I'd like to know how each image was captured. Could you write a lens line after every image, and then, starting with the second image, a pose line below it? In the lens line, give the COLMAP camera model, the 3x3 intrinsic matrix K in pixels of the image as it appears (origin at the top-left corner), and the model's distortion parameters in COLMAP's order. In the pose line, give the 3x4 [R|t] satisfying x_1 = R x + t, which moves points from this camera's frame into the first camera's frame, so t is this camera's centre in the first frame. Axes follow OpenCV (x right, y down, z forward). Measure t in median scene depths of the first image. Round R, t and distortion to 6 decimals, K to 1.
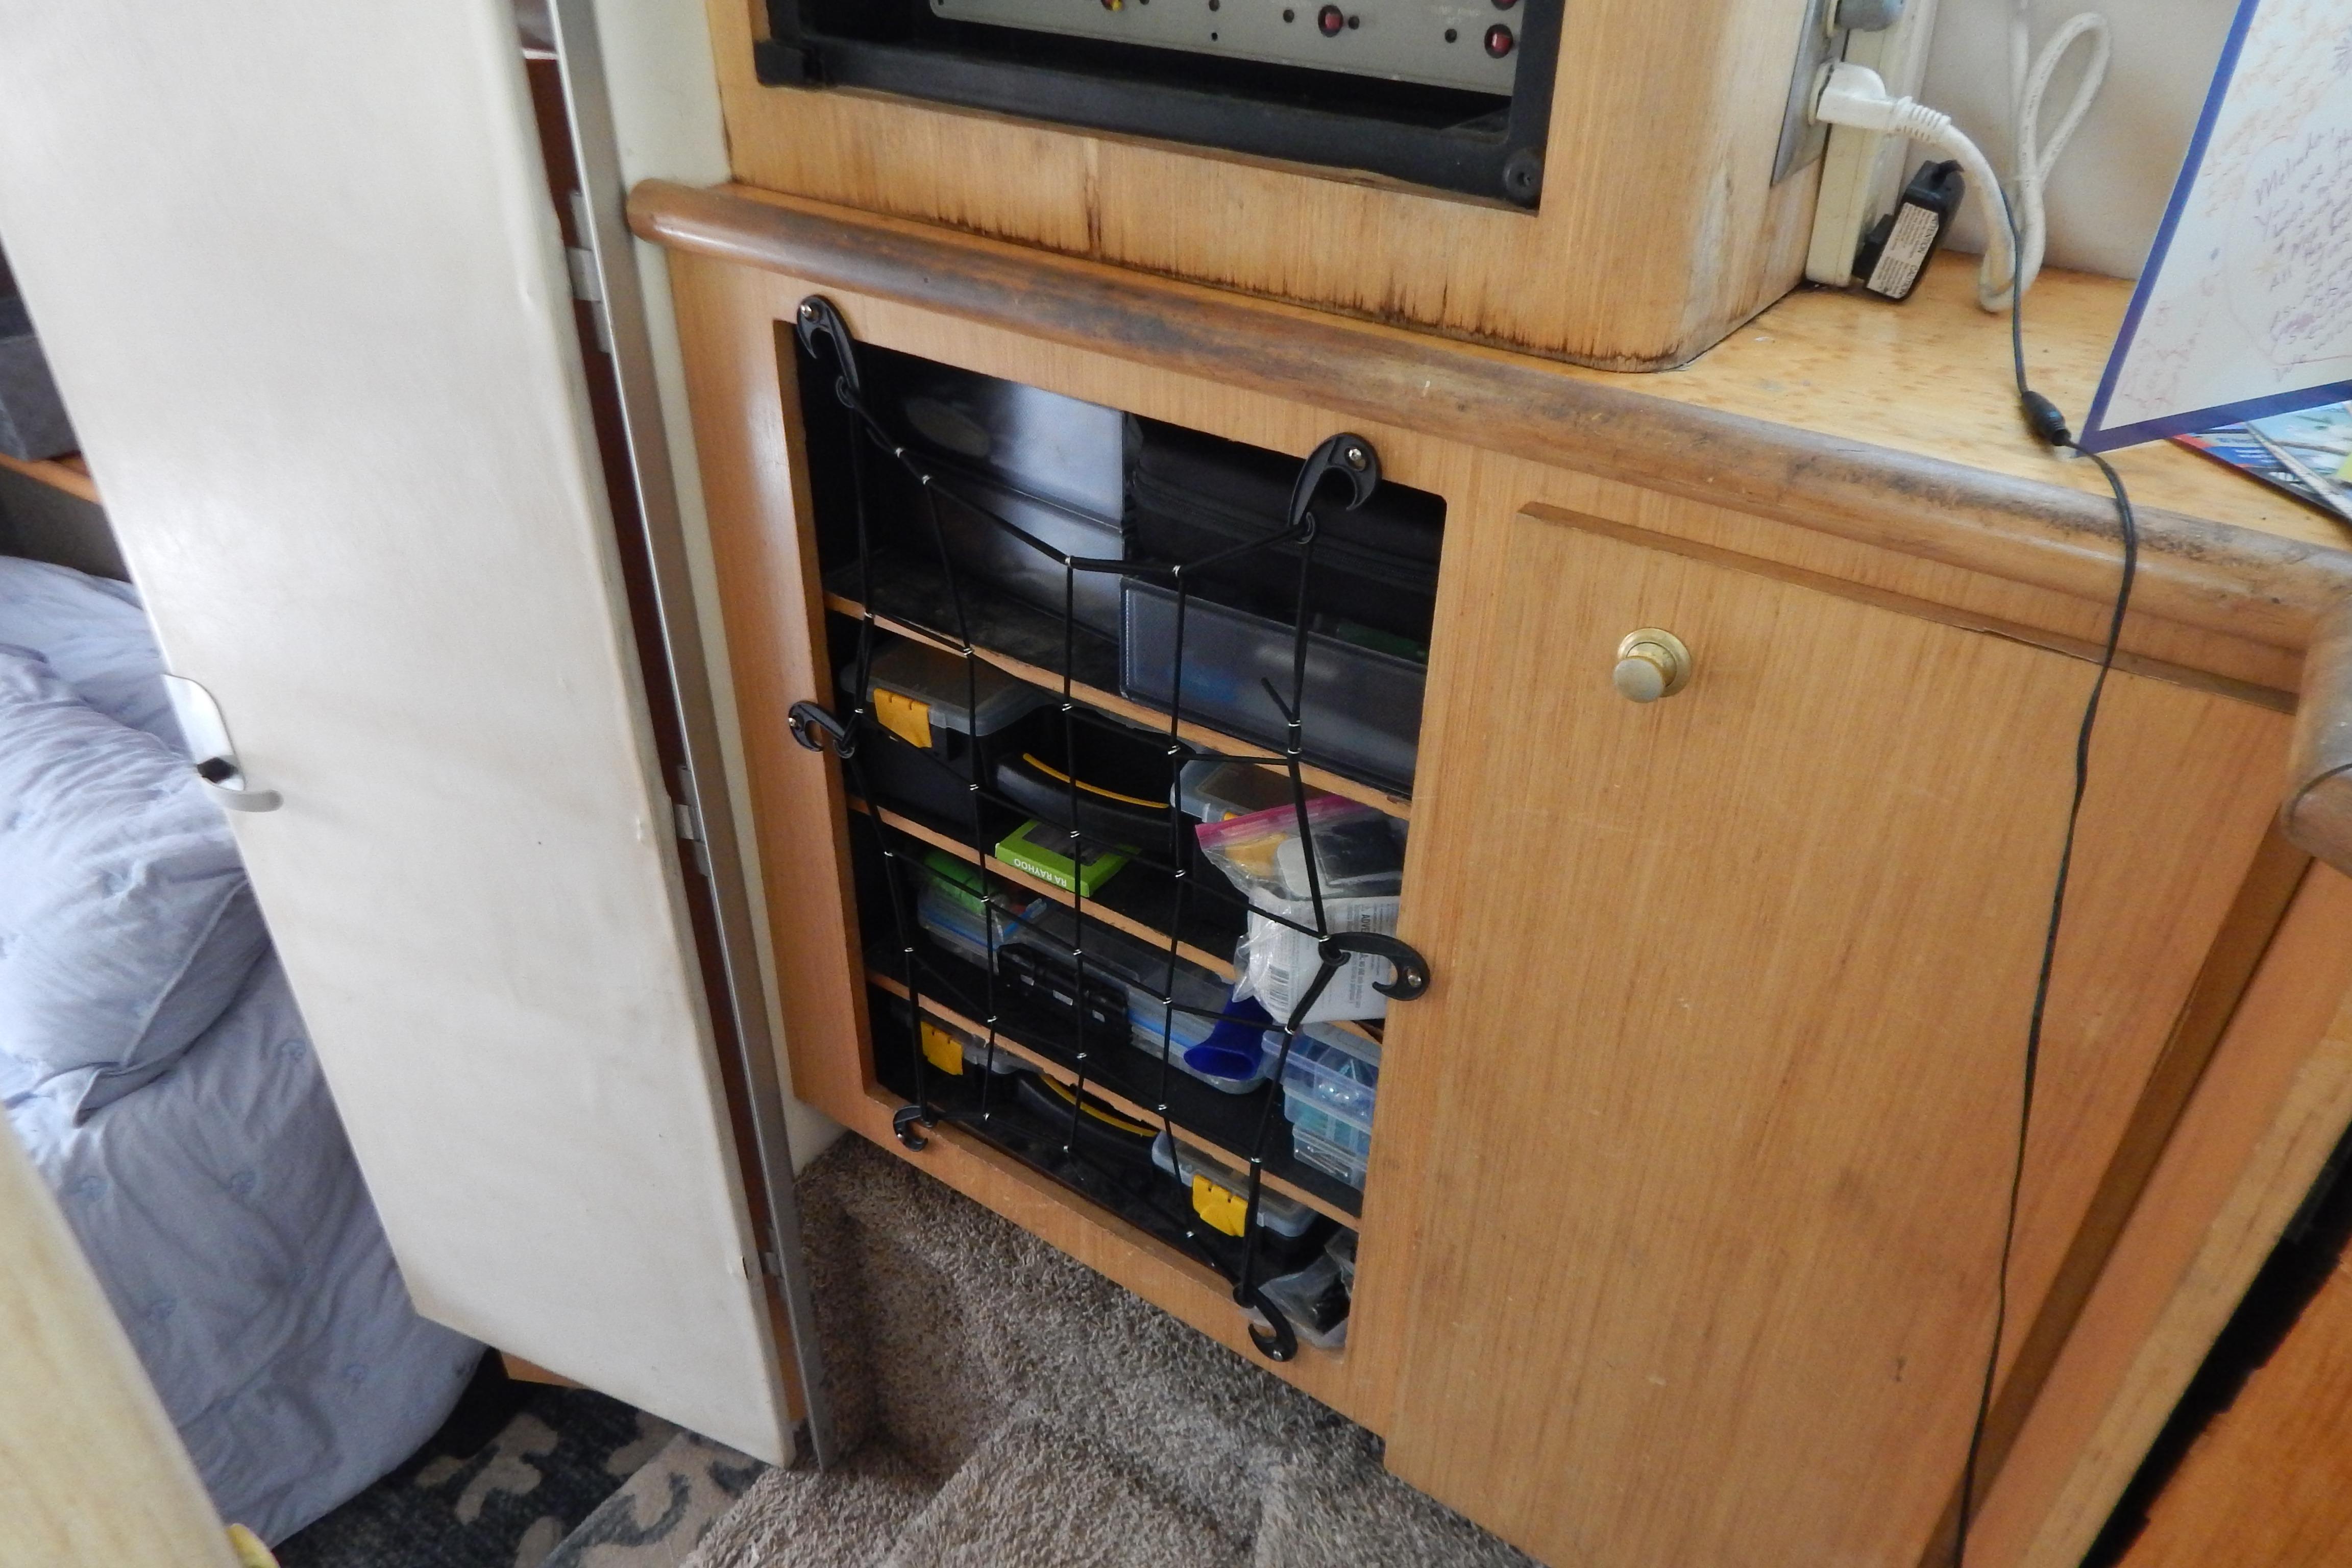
lens RADIAL K [[1566.3, 0, 1176.0], [0, 1566.3, 784.0], [0, 0, 1]] dist [-0.004211, -0.001827]
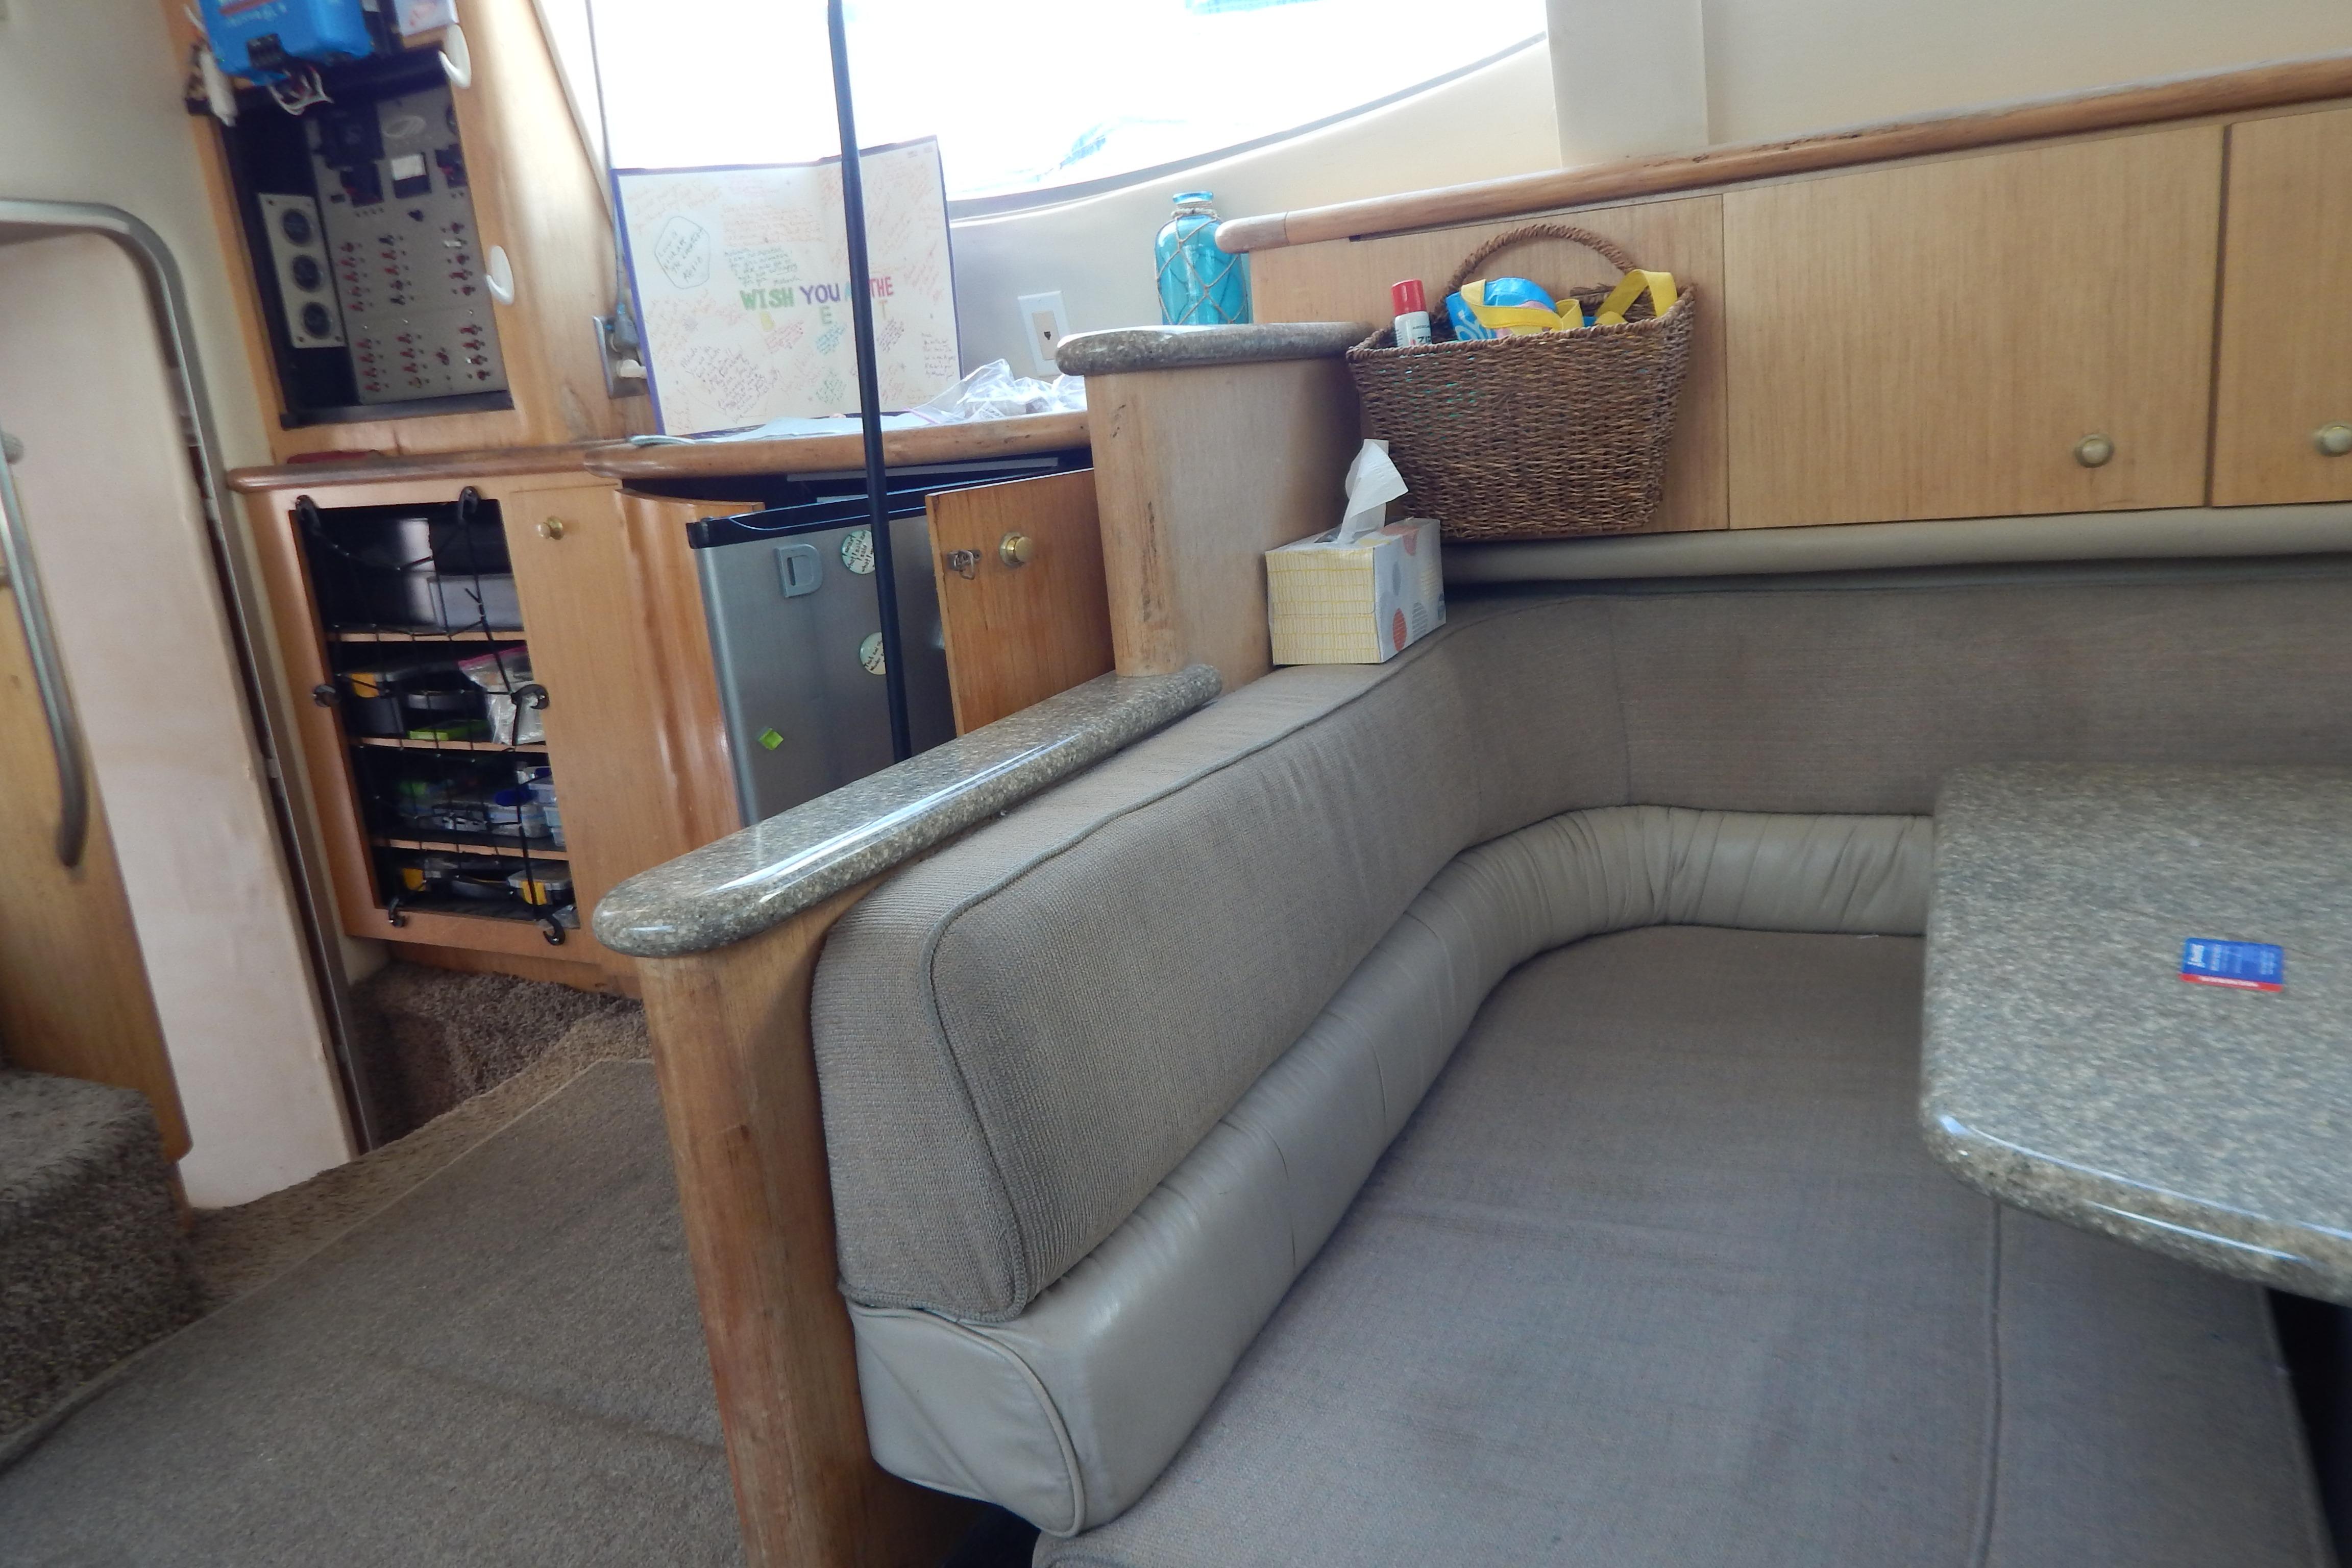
lens RADIAL K [[1571.9, 0, 1186.0], [0, 1571.9, 766.7], [0, 0, 1]] dist [0.009464, -0.003624]
pose [[0.982300, -0.138308, 0.126324, 0.858391], [0.172013, 0.933022, -0.316041, 1.243356], [-0.074152, 0.332176, 0.940298, -1.478779]]
